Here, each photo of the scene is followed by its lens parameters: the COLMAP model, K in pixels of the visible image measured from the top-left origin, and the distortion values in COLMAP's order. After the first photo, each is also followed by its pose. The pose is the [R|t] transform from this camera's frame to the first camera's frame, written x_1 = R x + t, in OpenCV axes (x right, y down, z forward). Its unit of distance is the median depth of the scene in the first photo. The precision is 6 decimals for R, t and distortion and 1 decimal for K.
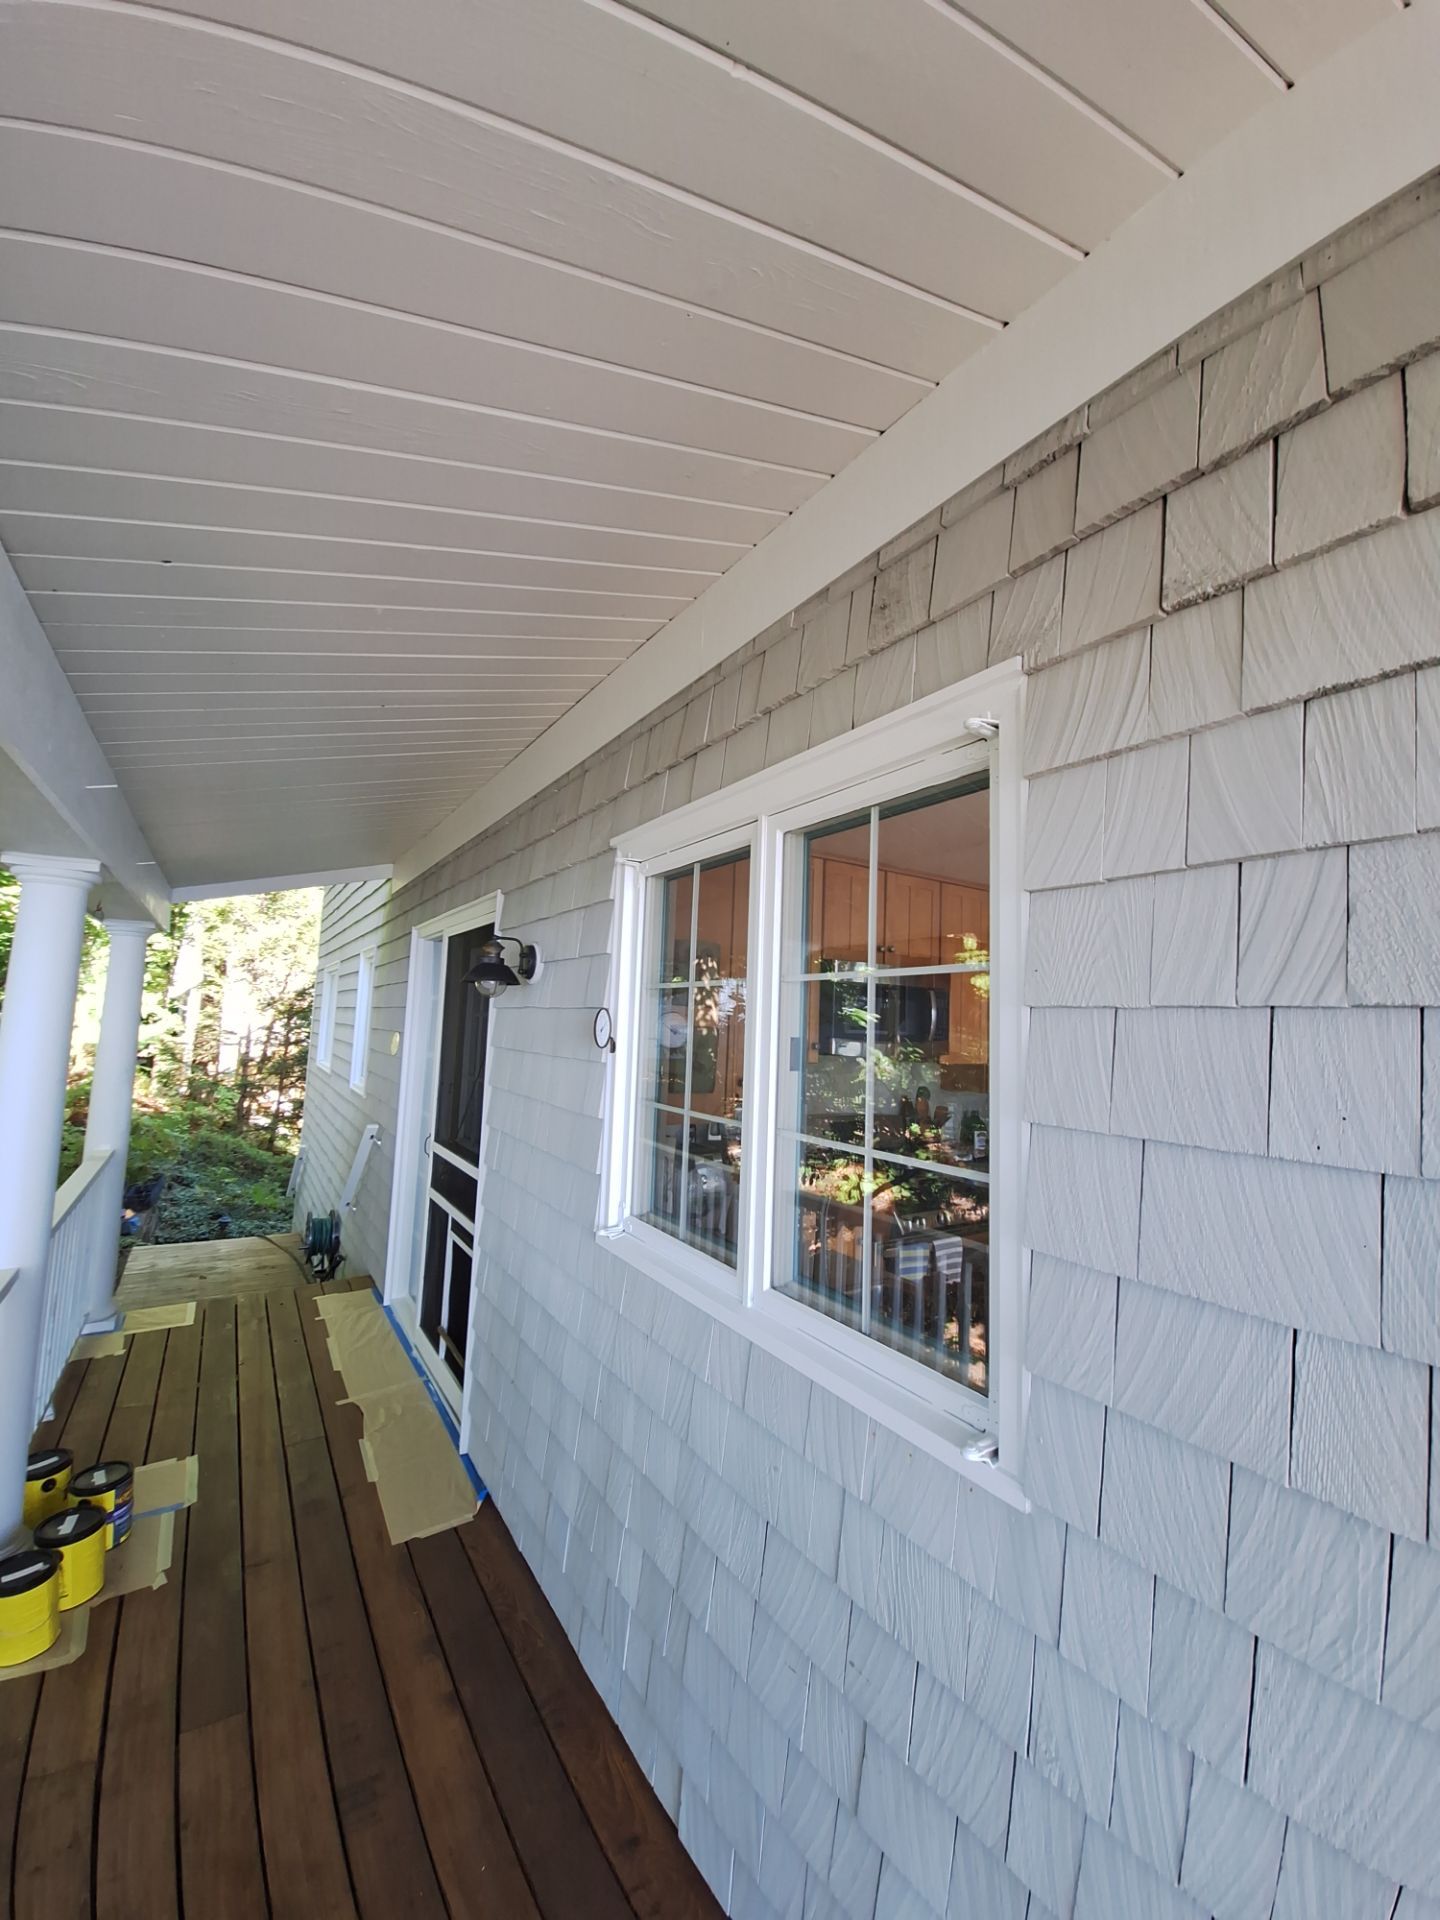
lens RADIAL K [[773.3, 0, 717.2], [0, 773.3, 949.4], [0, 0, 1]] dist [-0.002912, -0.007762]
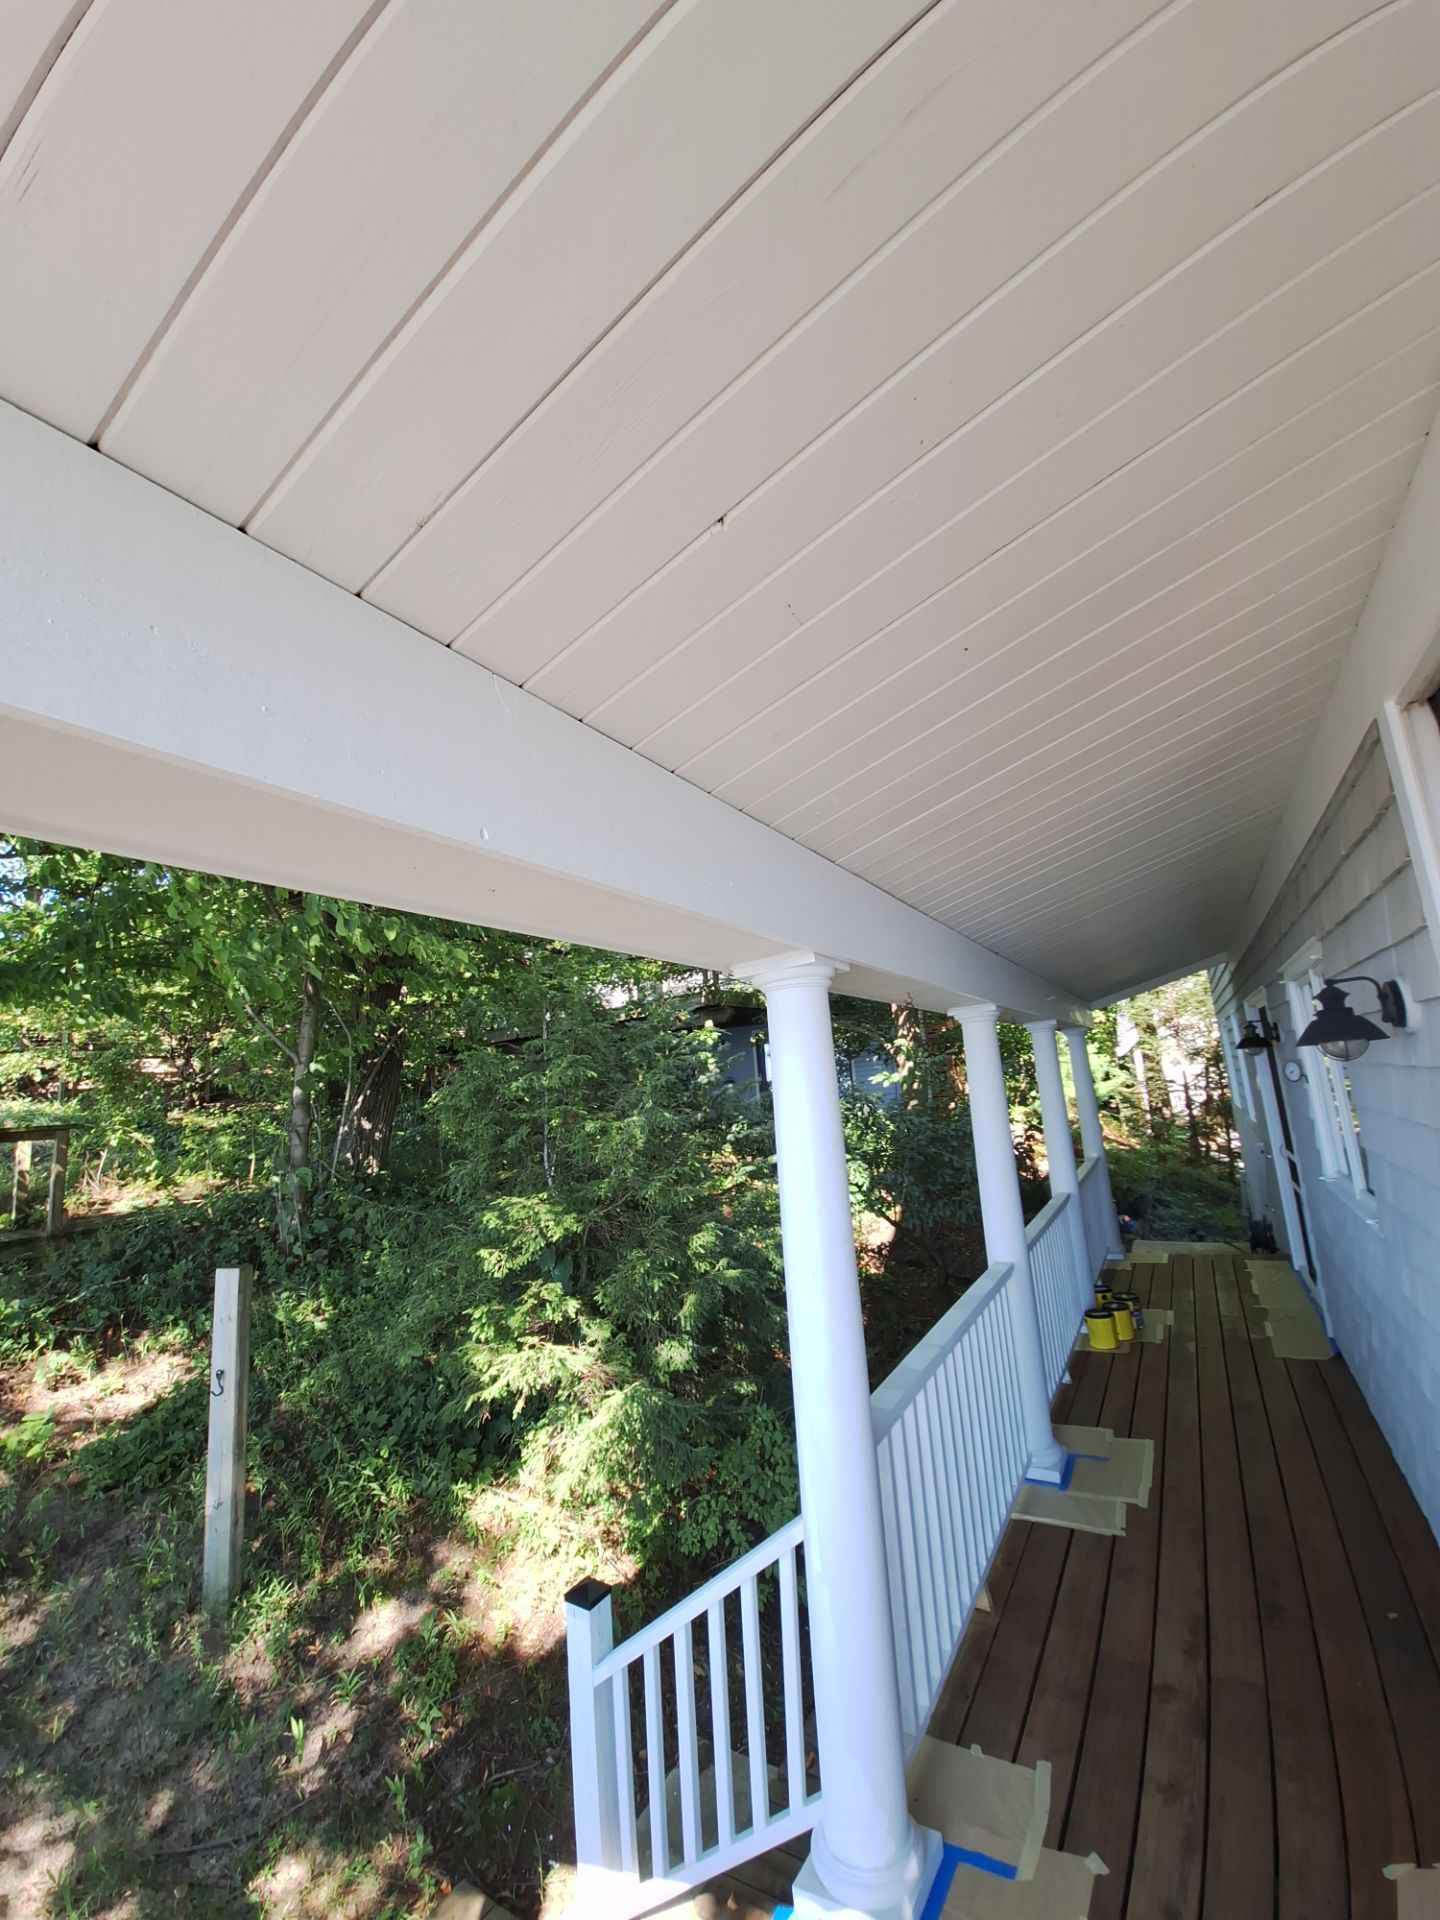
lens RADIAL K [[773.3, 0, 717.2], [0, 773.3, 949.4], [0, 0, 1]] dist [-0.002912, -0.007762]
pose [[0.446628, -0.229102, -0.864891, 0.145712], [0.179515, 0.969950, -0.164230, -0.021650], [0.876526, -0.081912, 0.474334, -0.178216]]
